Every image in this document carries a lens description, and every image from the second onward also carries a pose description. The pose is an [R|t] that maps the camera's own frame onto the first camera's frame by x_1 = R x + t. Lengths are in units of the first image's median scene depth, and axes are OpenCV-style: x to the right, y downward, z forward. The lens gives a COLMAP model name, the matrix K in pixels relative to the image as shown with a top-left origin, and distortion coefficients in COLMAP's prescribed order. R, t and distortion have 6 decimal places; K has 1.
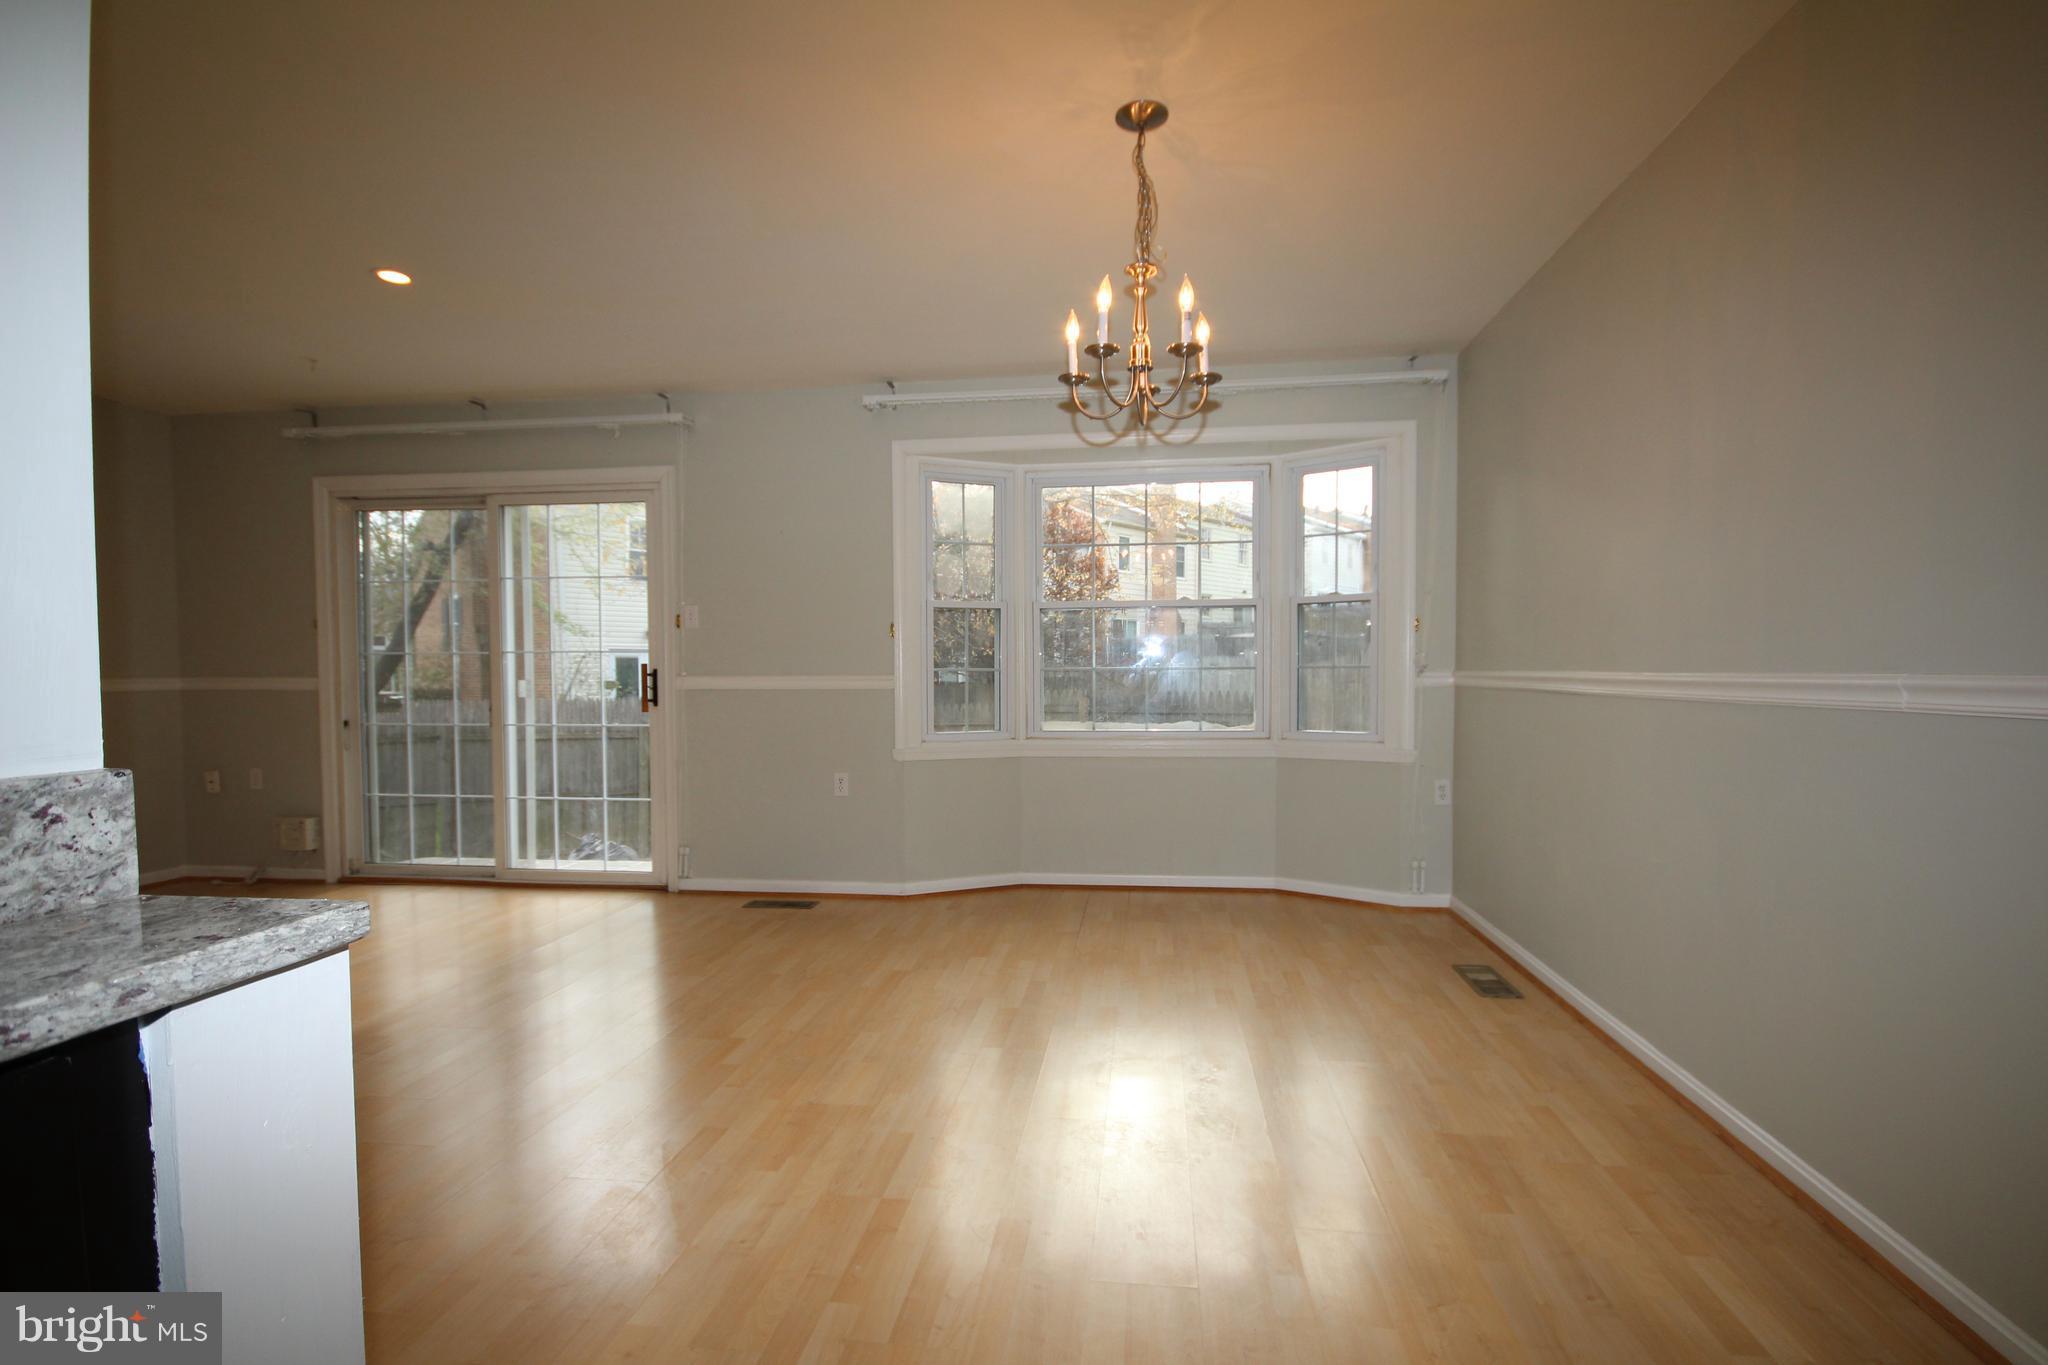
lens RADIAL K [[938.2, 0, 1020.8], [0, 938.2, 691.0], [0, 0, 1]] dist [0.010847, -0.010693]
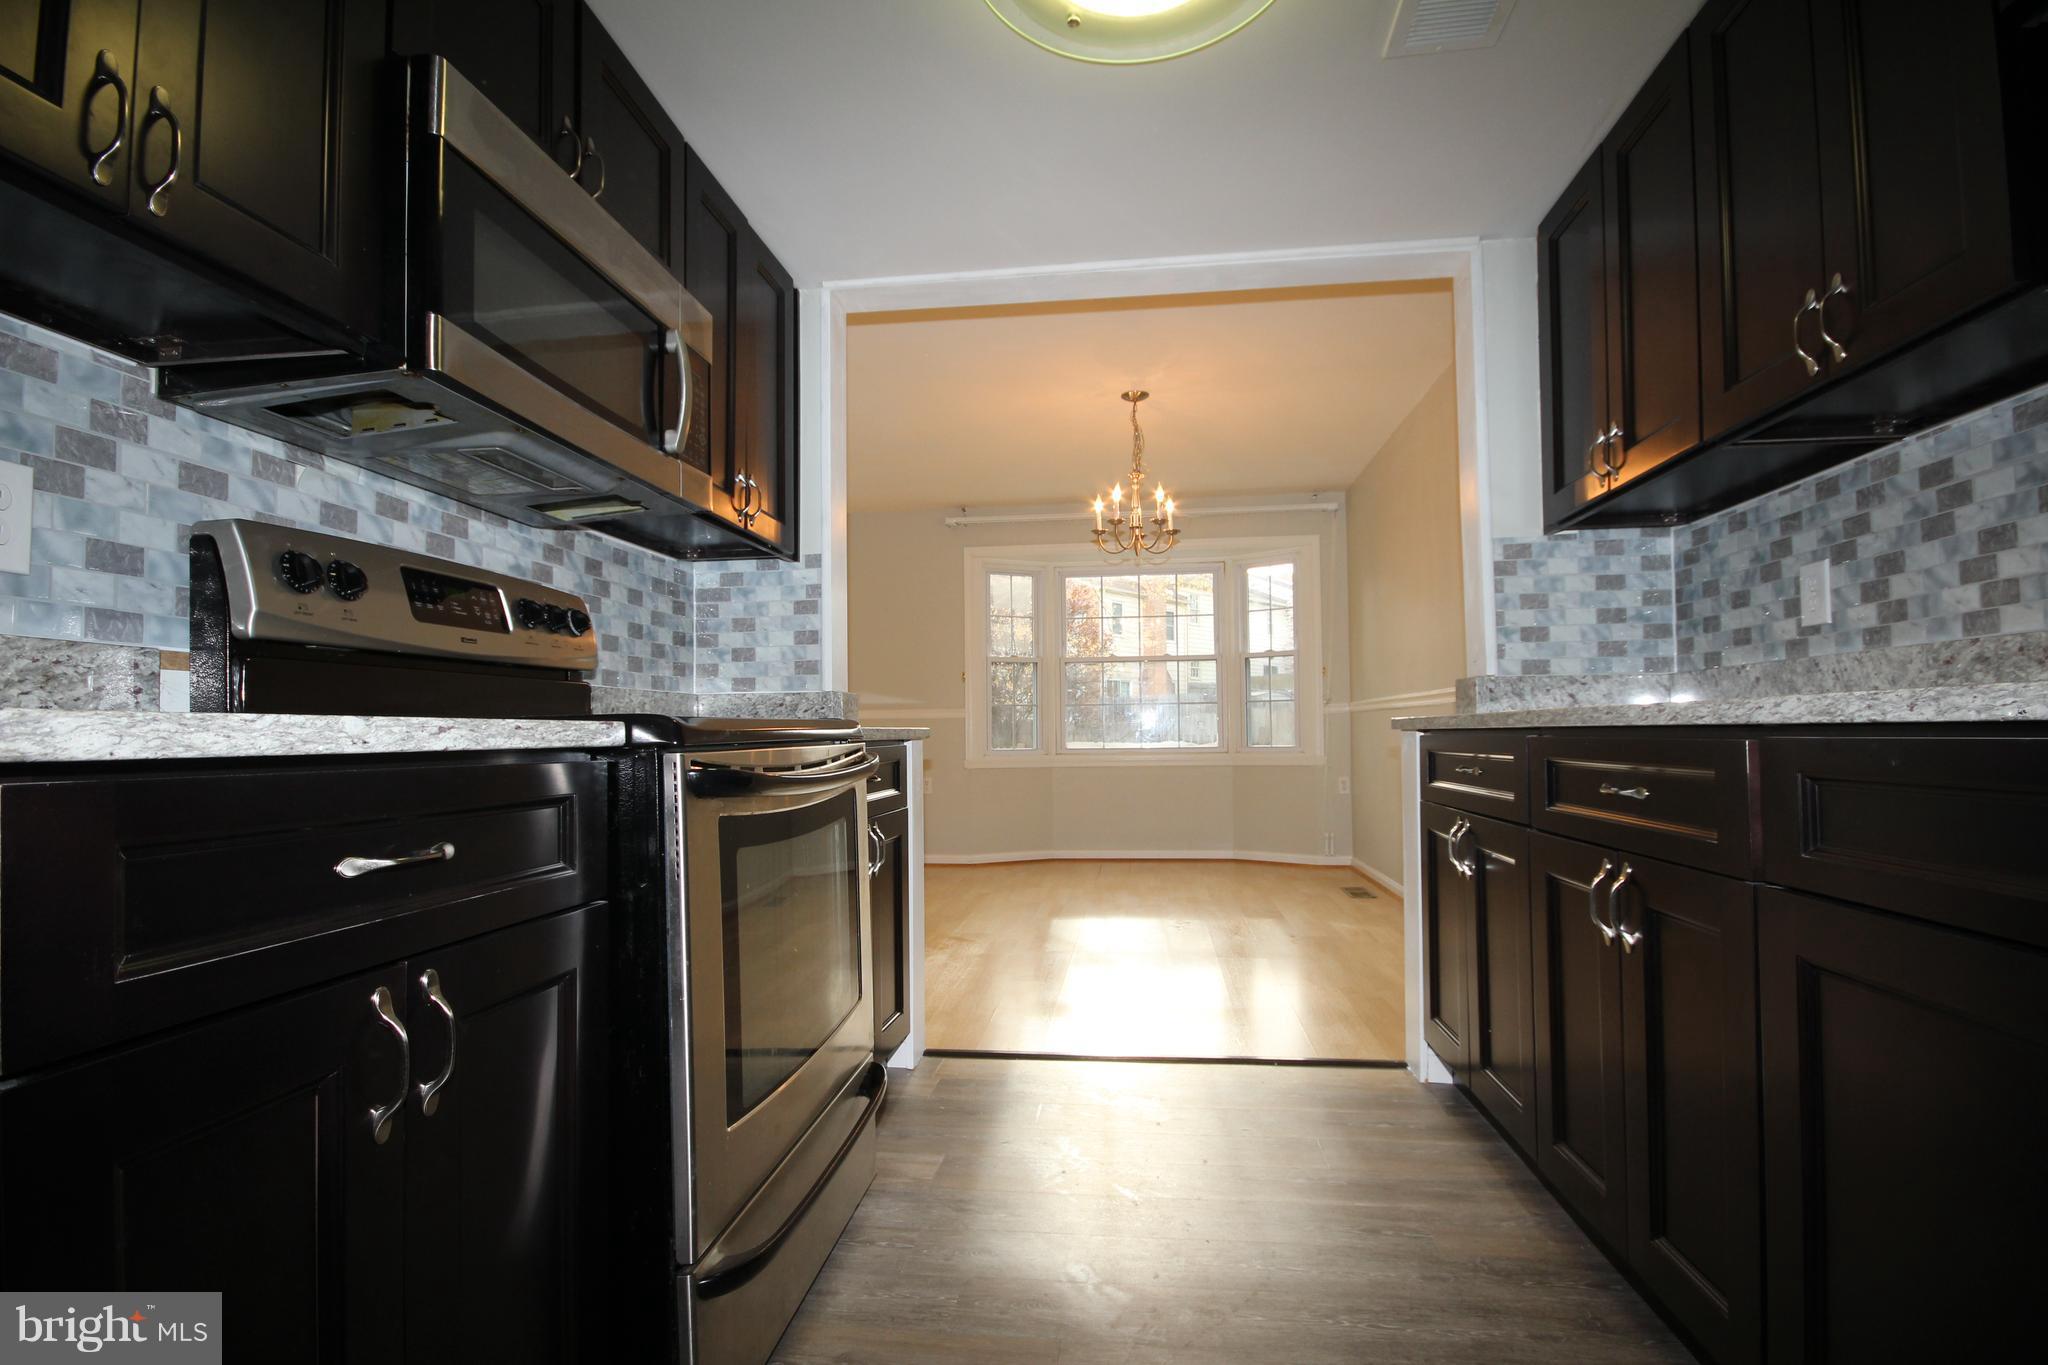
lens RADIAL K [[938.2, 0, 1020.8], [0, 938.2, 691.0], [0, 0, 1]] dist [0.010847, -0.010693]
pose [[0.999962, -0.004121, 0.007645, -0.070449], [0.004625, 0.997732, -0.067156, 0.061708], [-0.007351, 0.067189, 0.997713, -0.503324]]
